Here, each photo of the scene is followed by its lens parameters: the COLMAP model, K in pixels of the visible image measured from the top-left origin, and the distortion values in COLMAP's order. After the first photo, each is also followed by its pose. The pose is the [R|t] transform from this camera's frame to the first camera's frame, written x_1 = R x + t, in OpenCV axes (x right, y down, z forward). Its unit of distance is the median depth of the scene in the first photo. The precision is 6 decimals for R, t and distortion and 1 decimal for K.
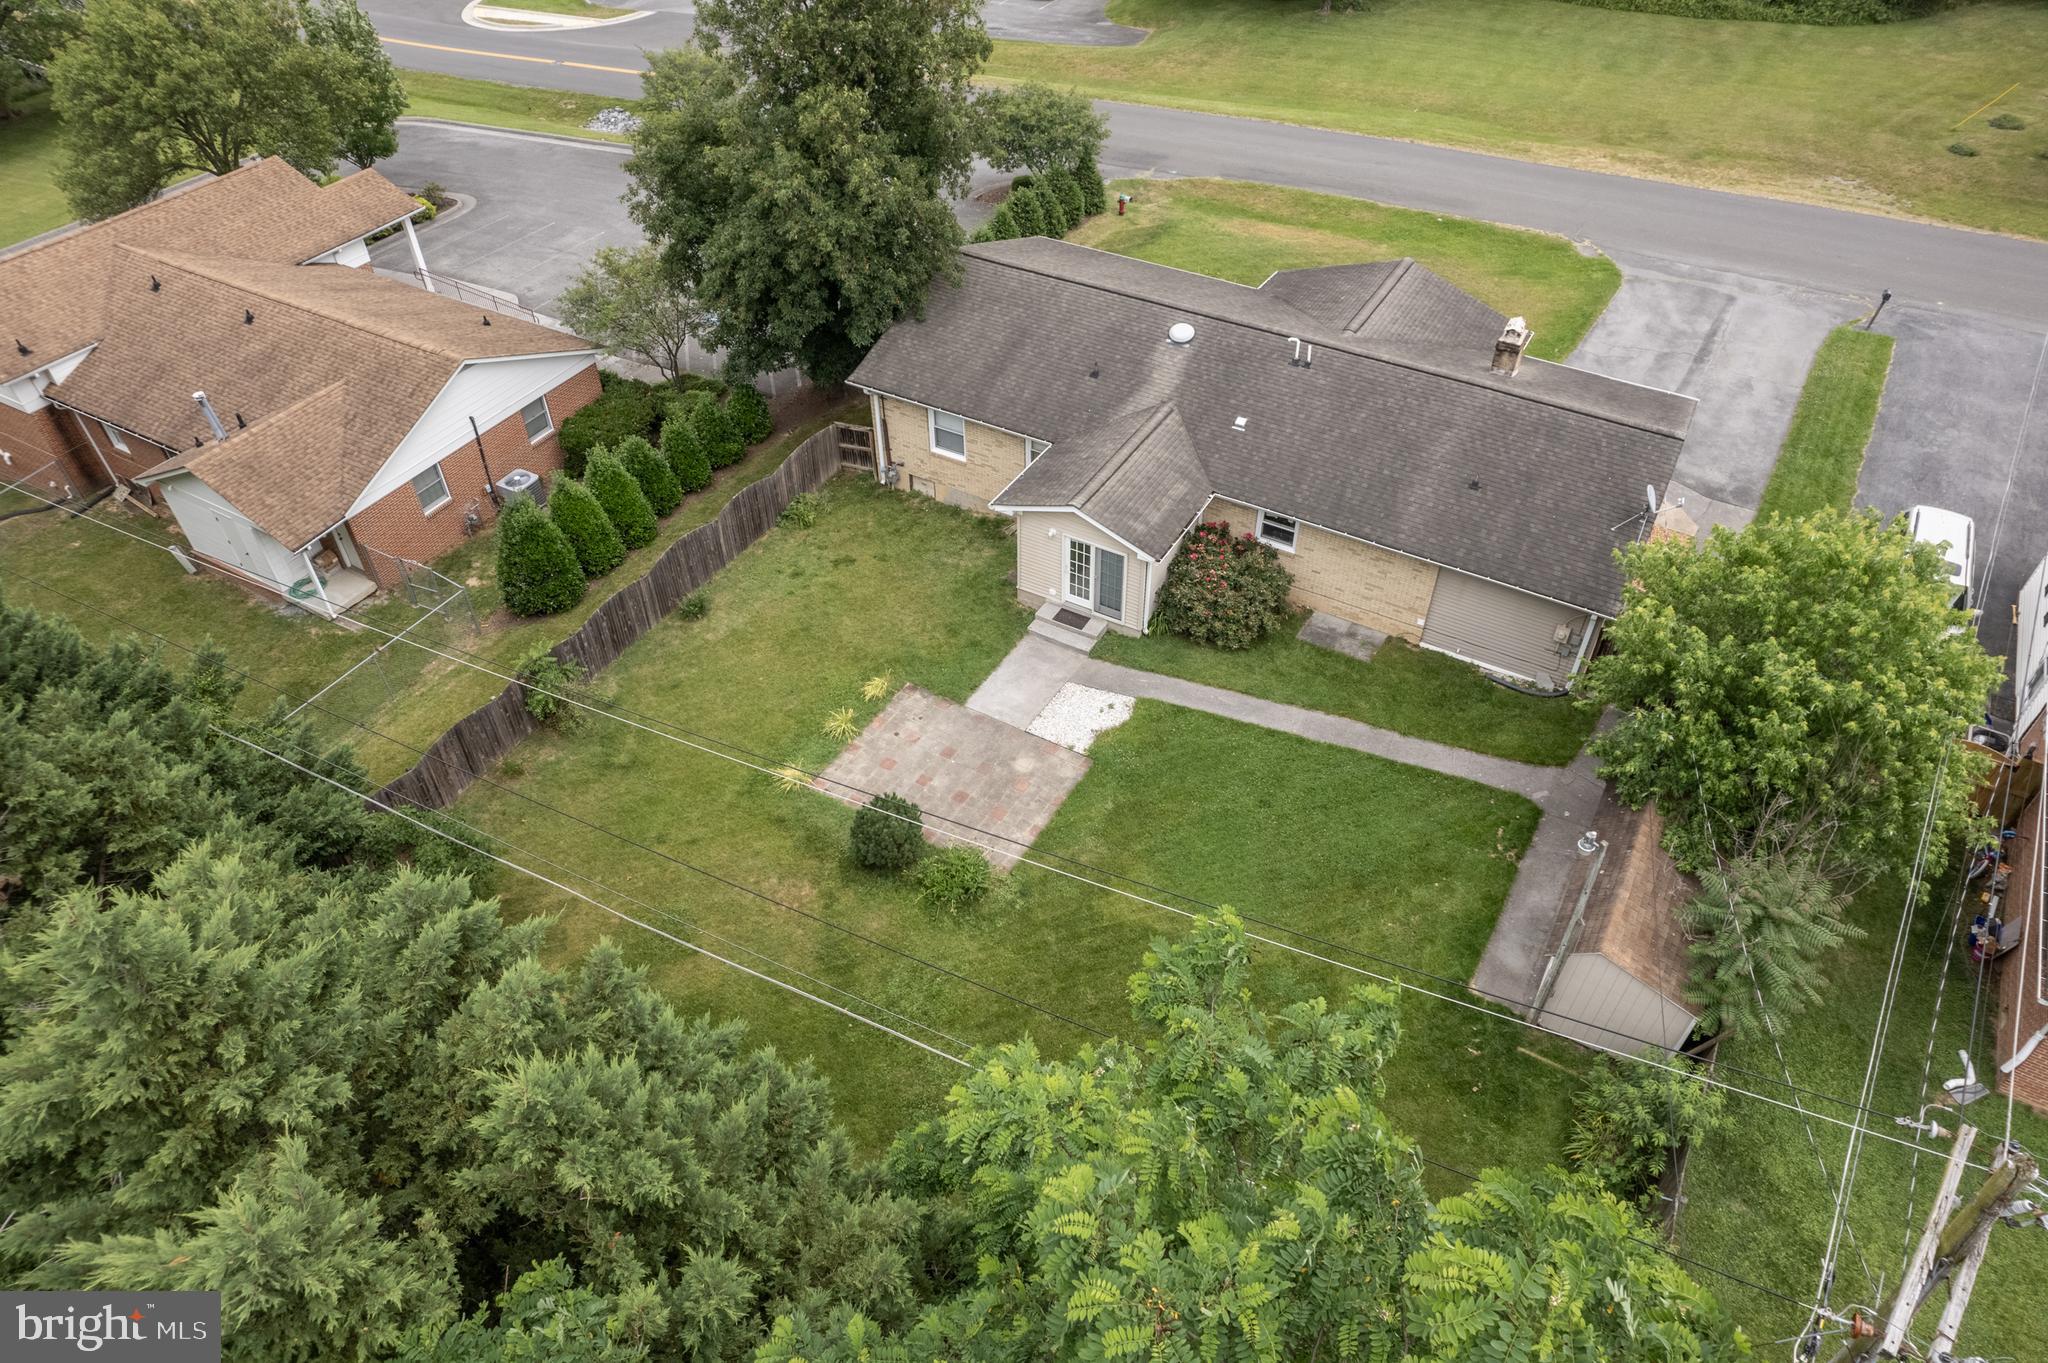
lens RADIAL K [[1305.1, 0, 1021.2], [0, 1305.1, 684.5], [0, 0, 1]] dist [-0.059678, 0.019710]
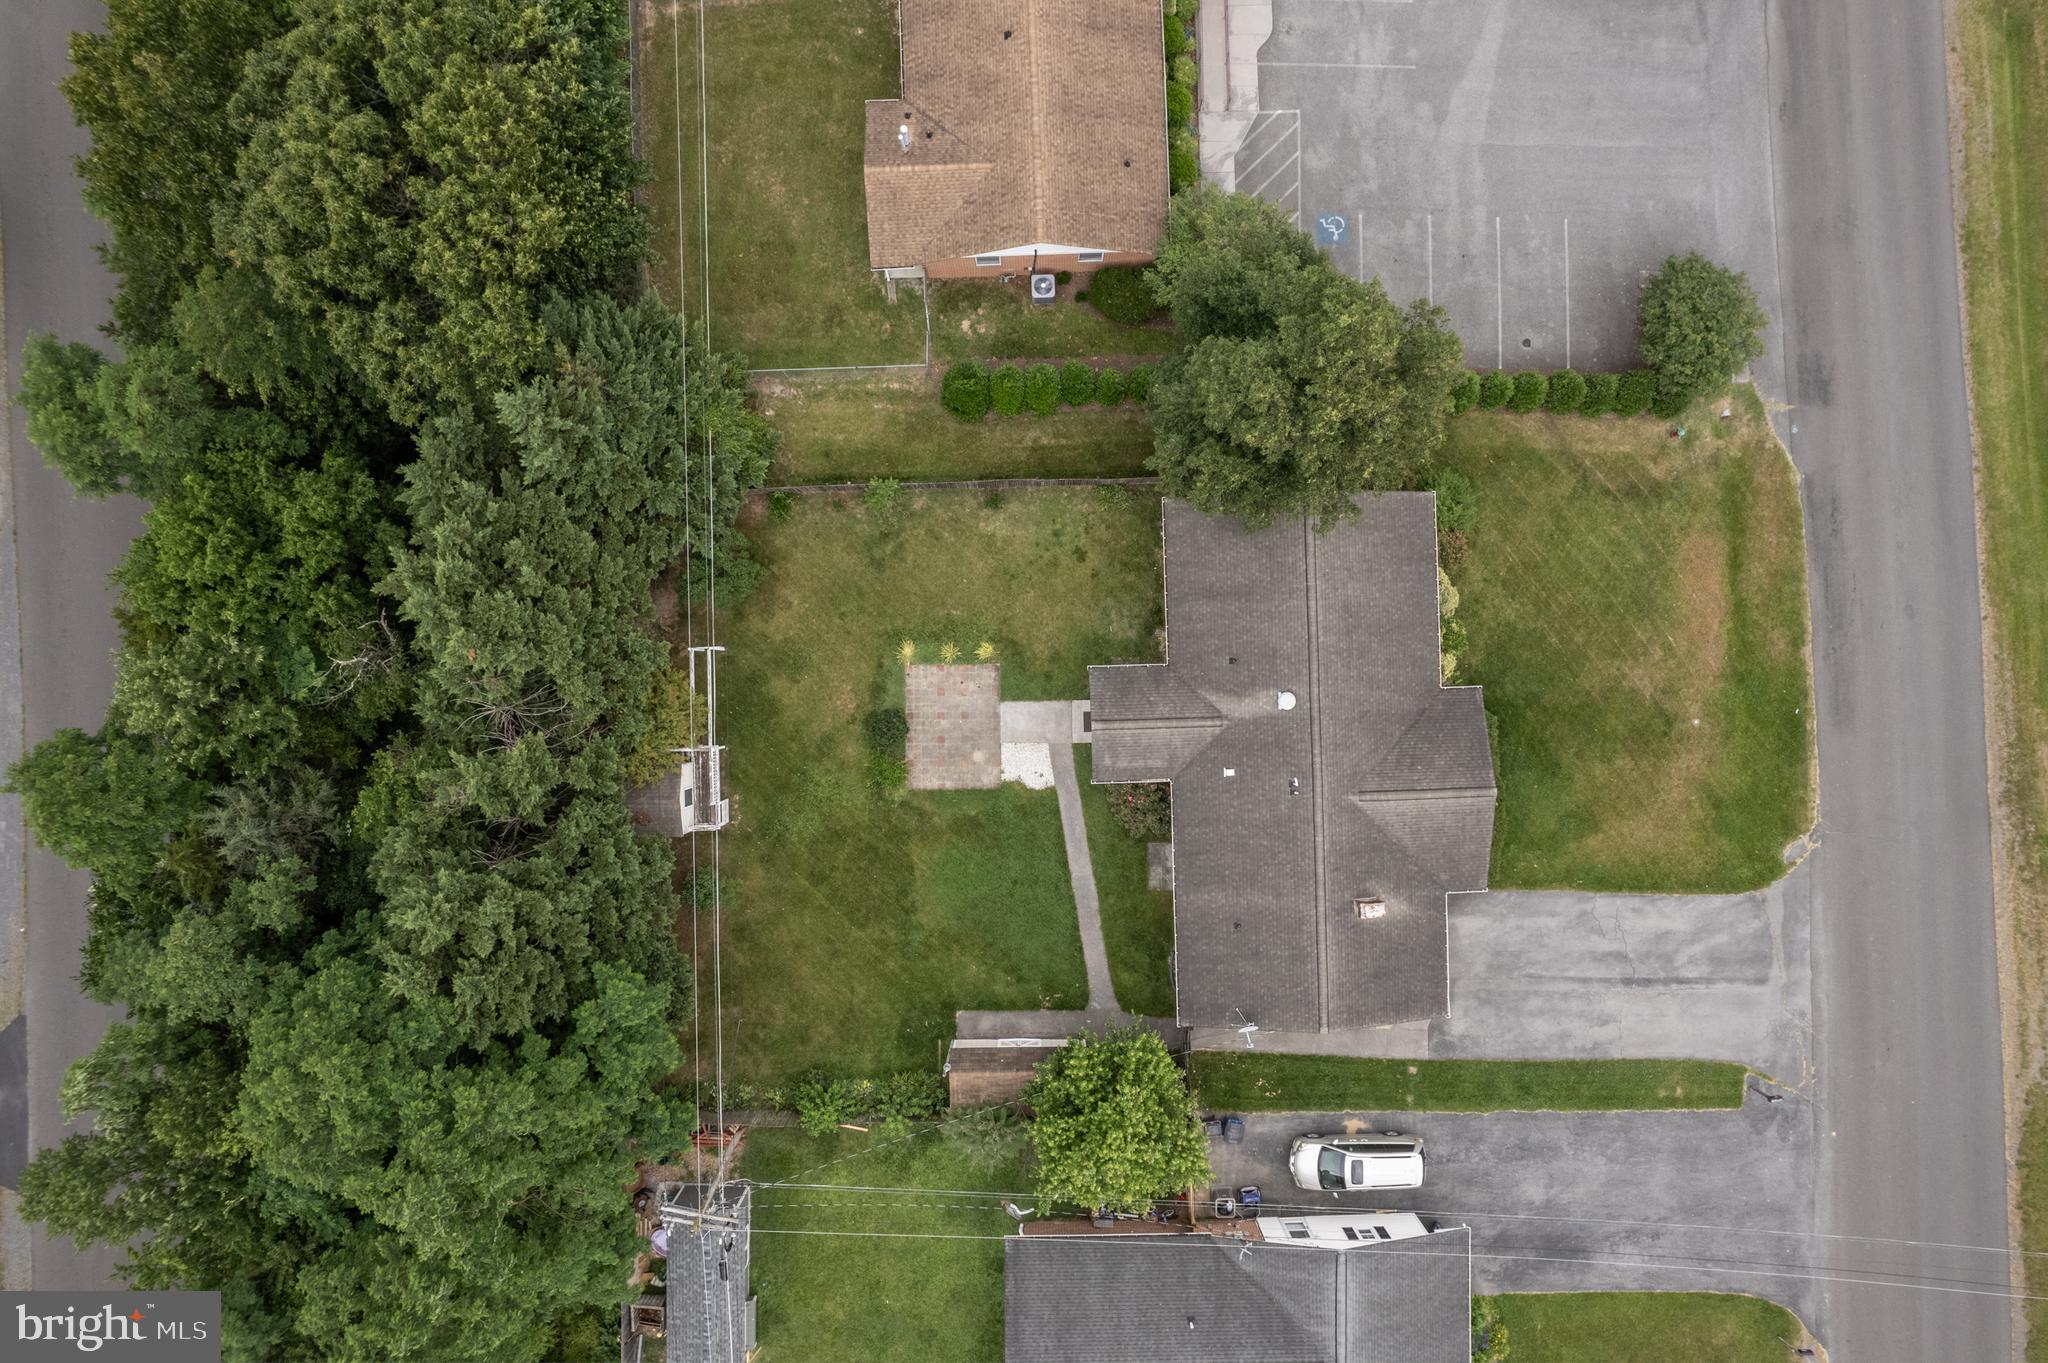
lens RADIAL K [[1305.1, 0, 1028.4], [0, 1305.1, 686.4], [0, 0, 1]] dist [-0.059678, 0.019710]
pose [[0.527835, 0.849193, 0.016157, -0.067344], [-0.584439, 0.349336, 0.732390, -1.233284], [0.616297, -0.396024, 0.680693, -0.150742]]
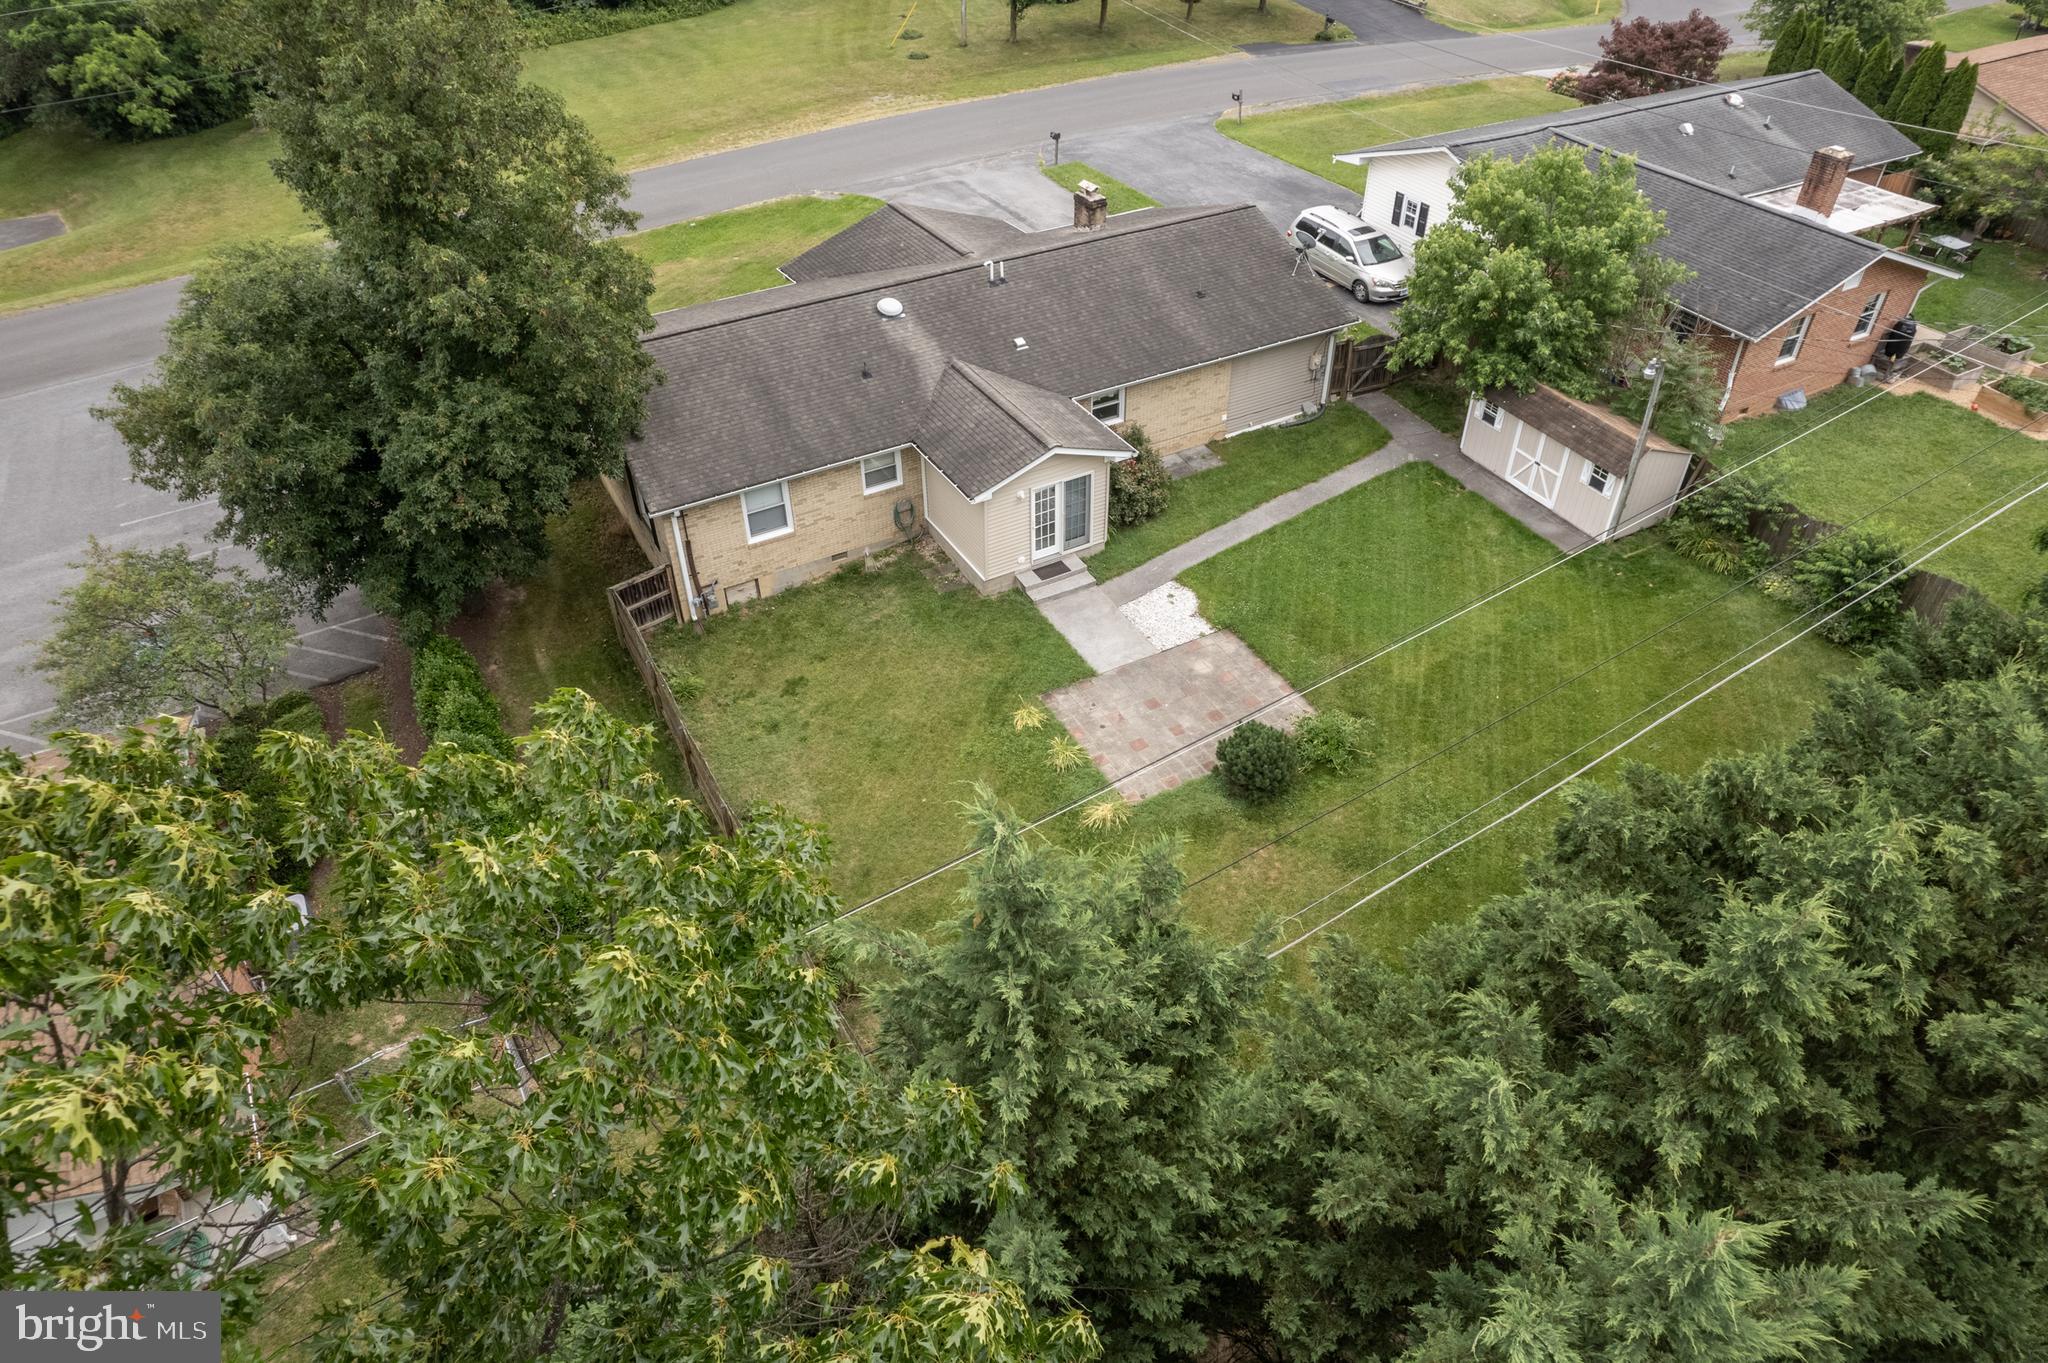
lens RADIAL K [[1305.1, 0, 1028.8], [0, 1305.1, 688.8], [0, 0, 1]] dist [-0.059678, 0.019710]
pose [[0.506255, -0.546133, 0.667416, -0.684658], [0.589501, 0.784026, 0.194399, -0.183698], [-0.629440, 0.295027, 0.718863, 0.327513]]
